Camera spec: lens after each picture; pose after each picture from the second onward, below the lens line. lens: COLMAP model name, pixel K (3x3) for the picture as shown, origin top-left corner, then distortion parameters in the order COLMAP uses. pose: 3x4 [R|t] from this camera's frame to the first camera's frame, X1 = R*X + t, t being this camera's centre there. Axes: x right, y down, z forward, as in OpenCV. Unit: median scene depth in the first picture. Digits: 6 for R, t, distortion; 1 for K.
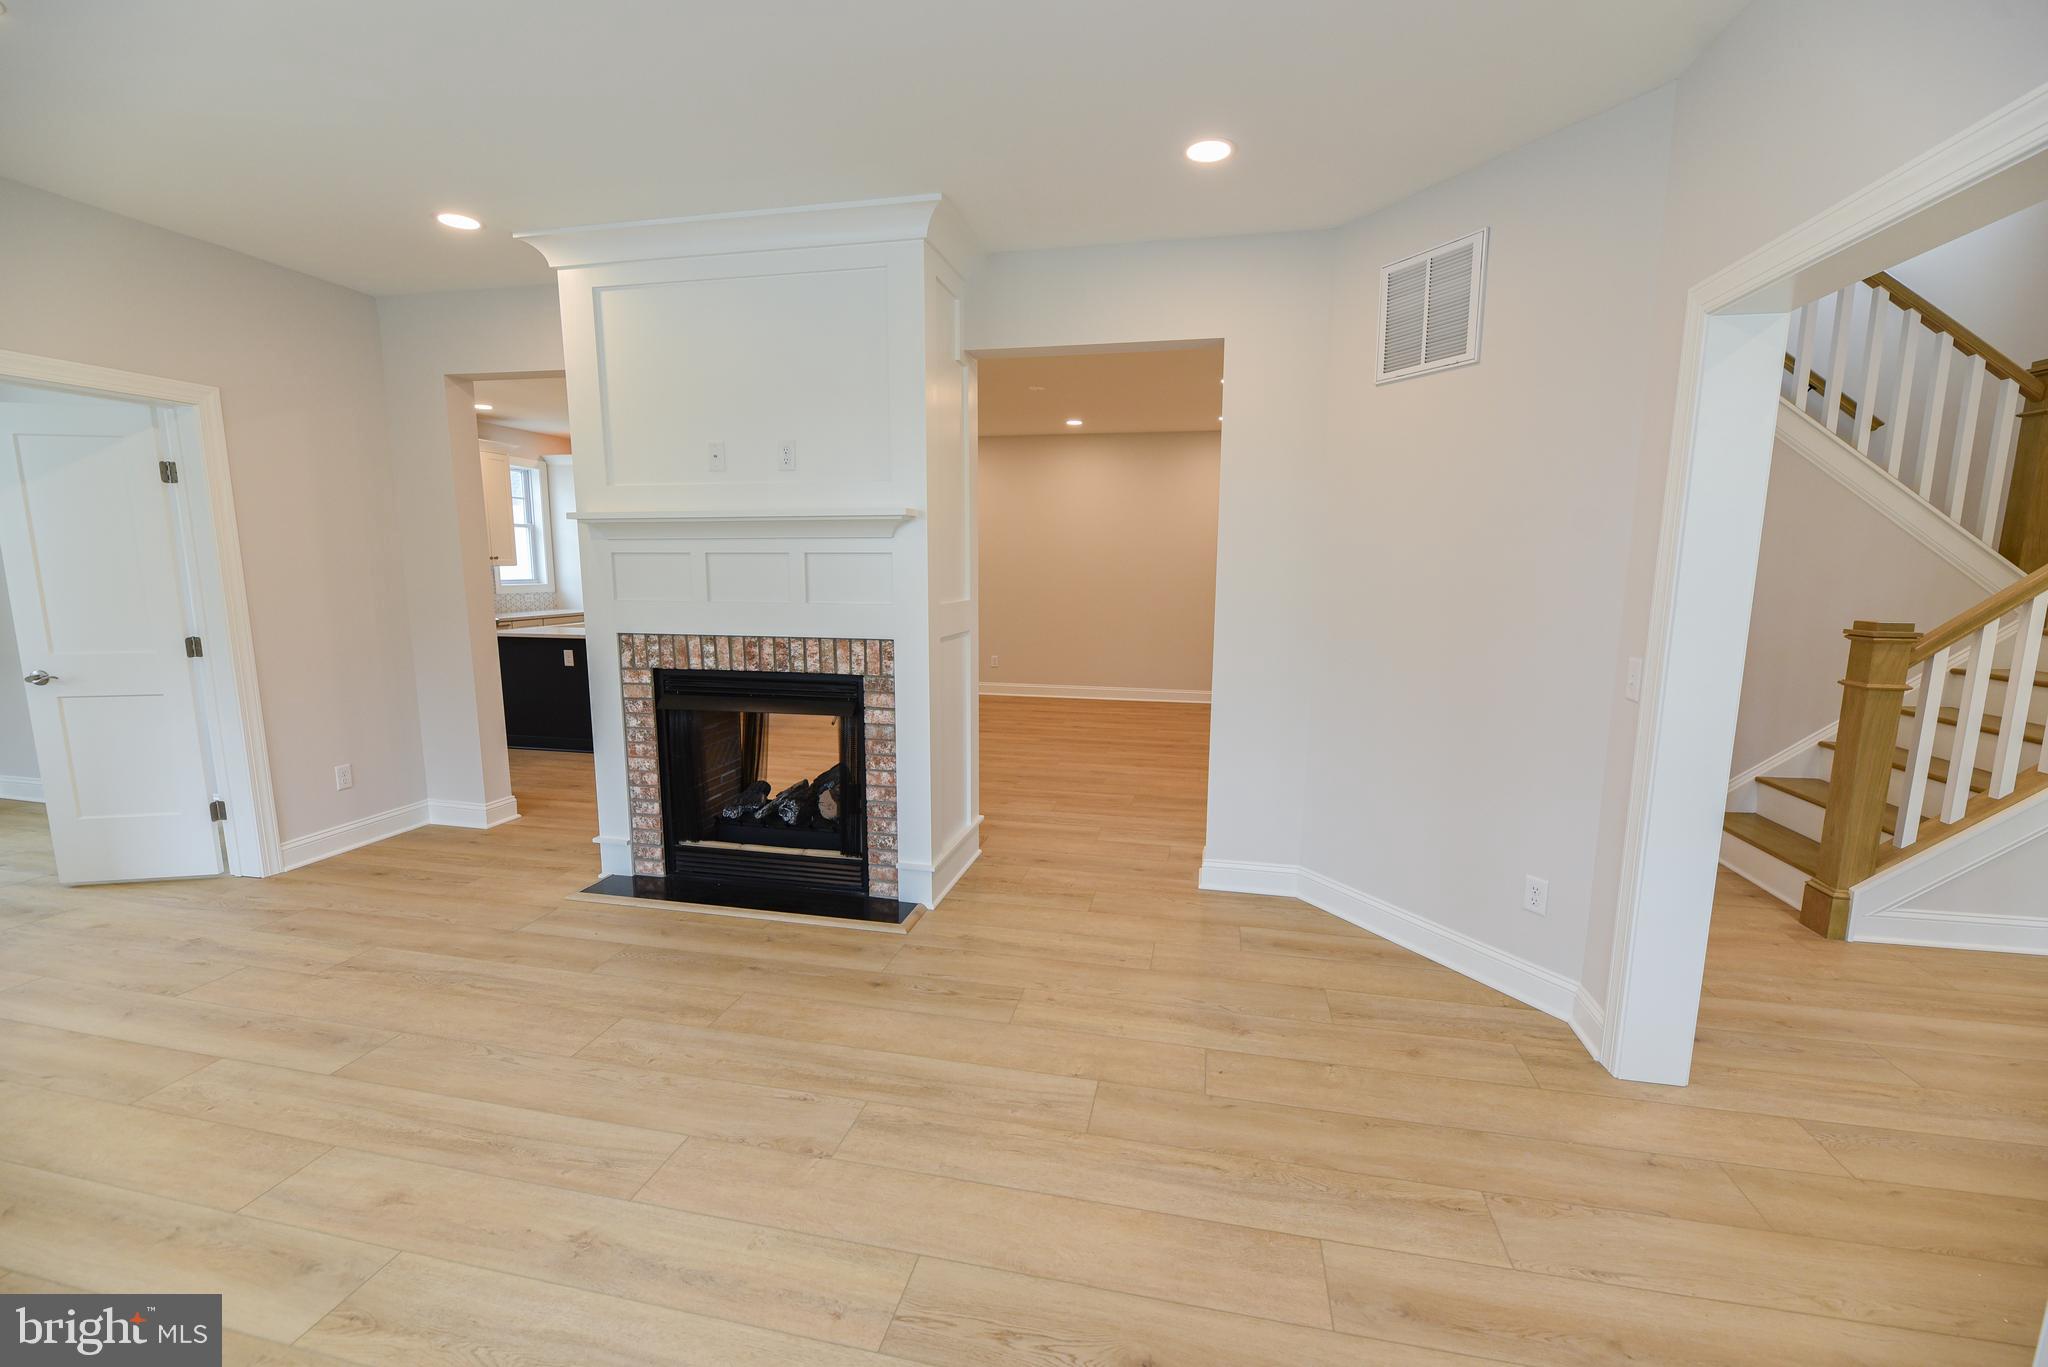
lens RADIAL K [[848.4, 0, 940.5], [0, 848.4, 673.8], [0, 0, 1]] dist [-0.004723, -0.002298]
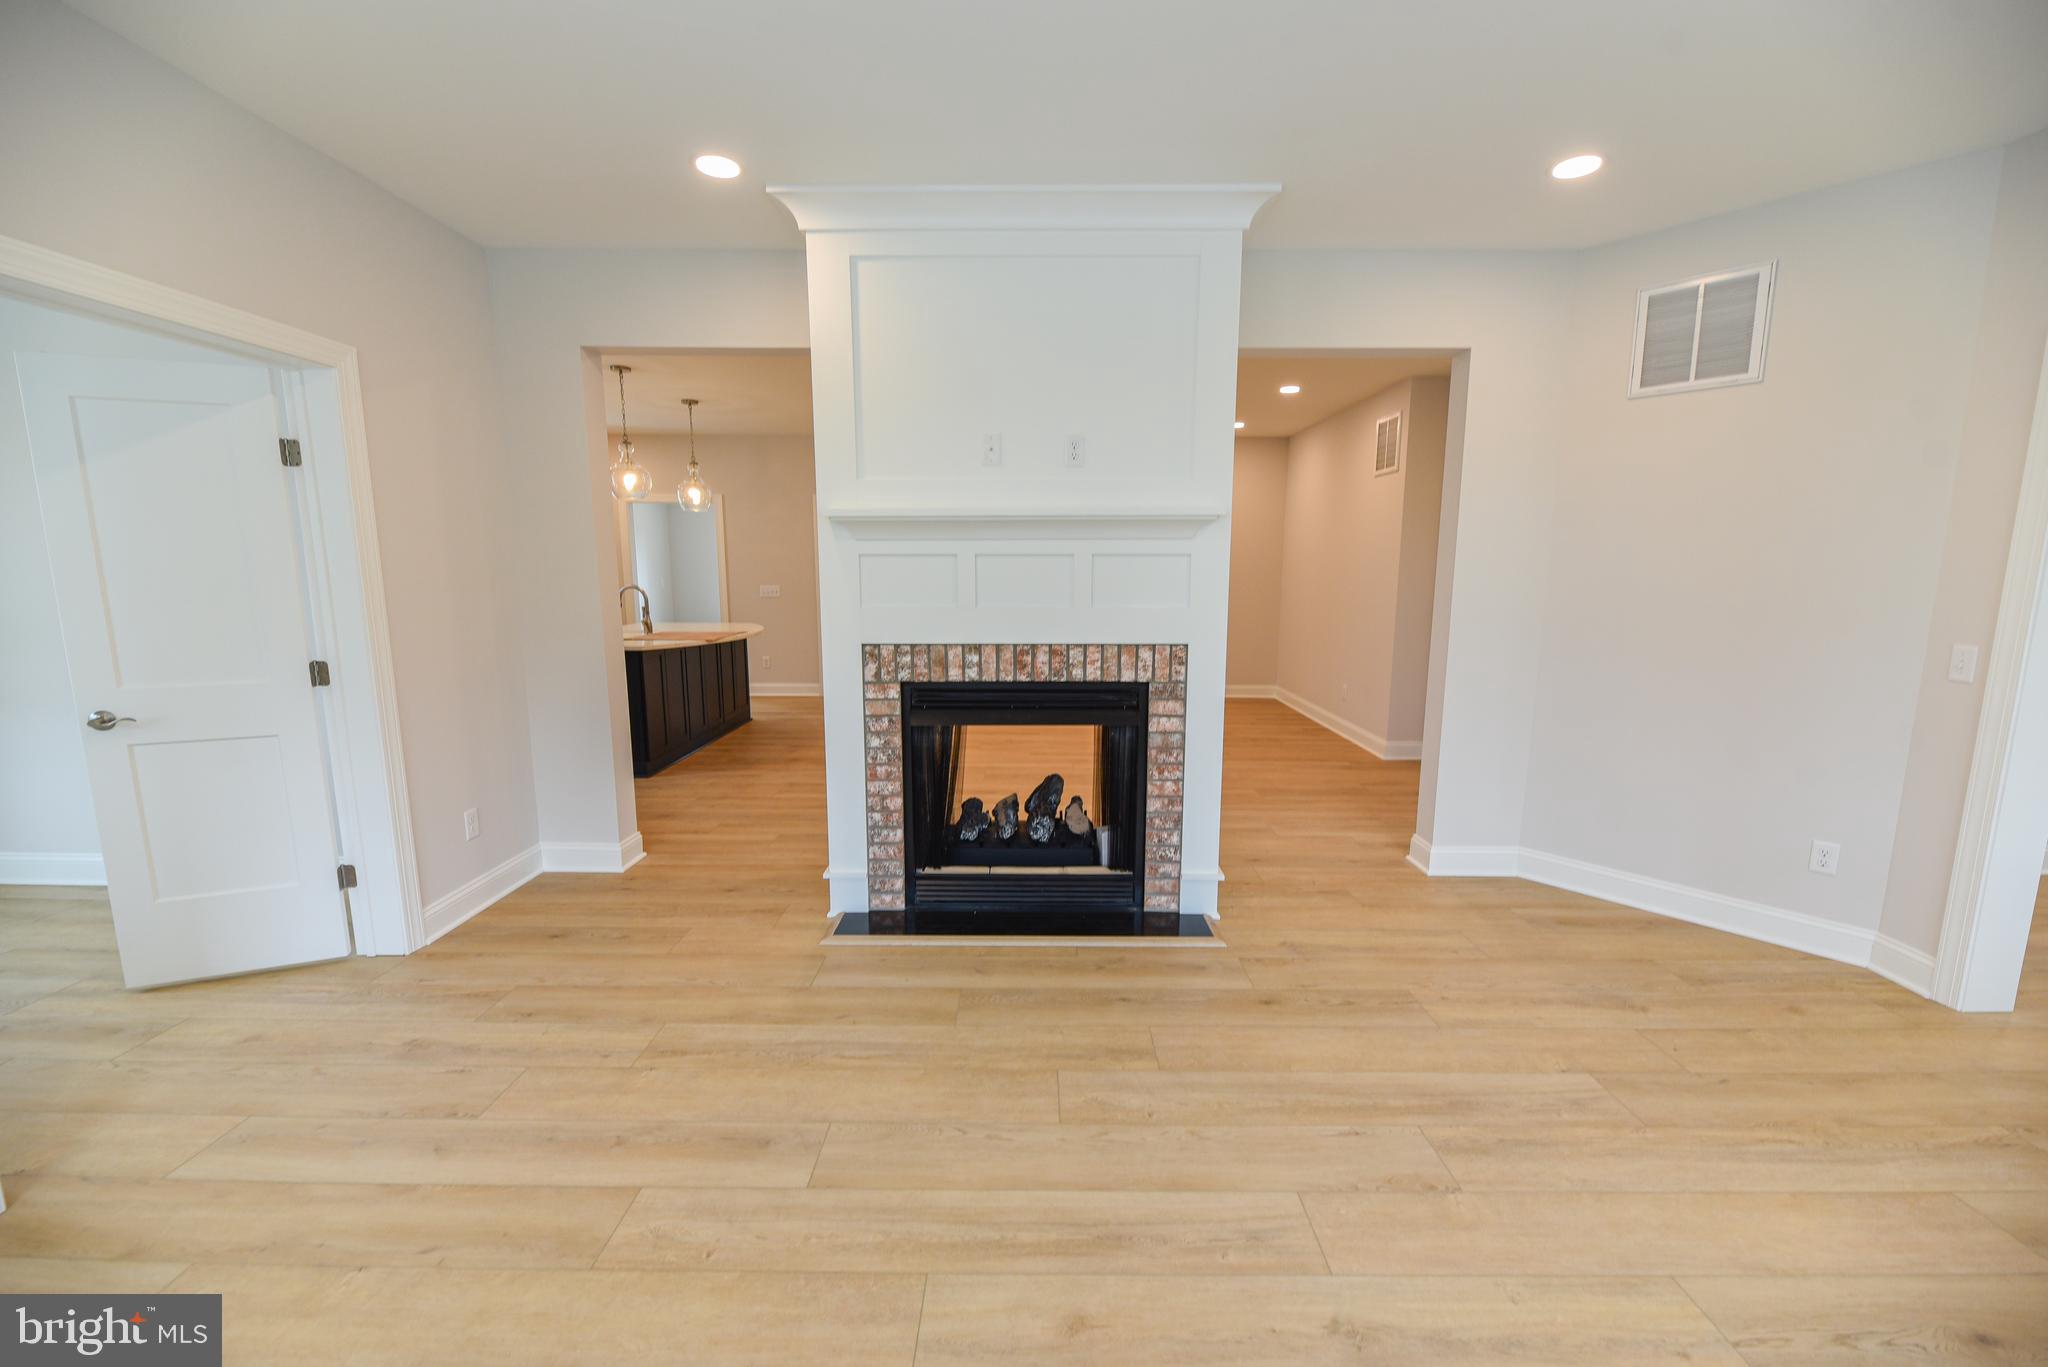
lens RADIAL K [[848.4, 0, 932.9], [0, 848.4, 673.9], [0, 0, 1]] dist [-0.004723, -0.002298]
pose [[0.978639, -0.031389, 0.203177, -0.518416], [0.030860, 0.999507, 0.005771, -0.019989], [-0.203258, 0.000622, 0.979125, 0.111167]]
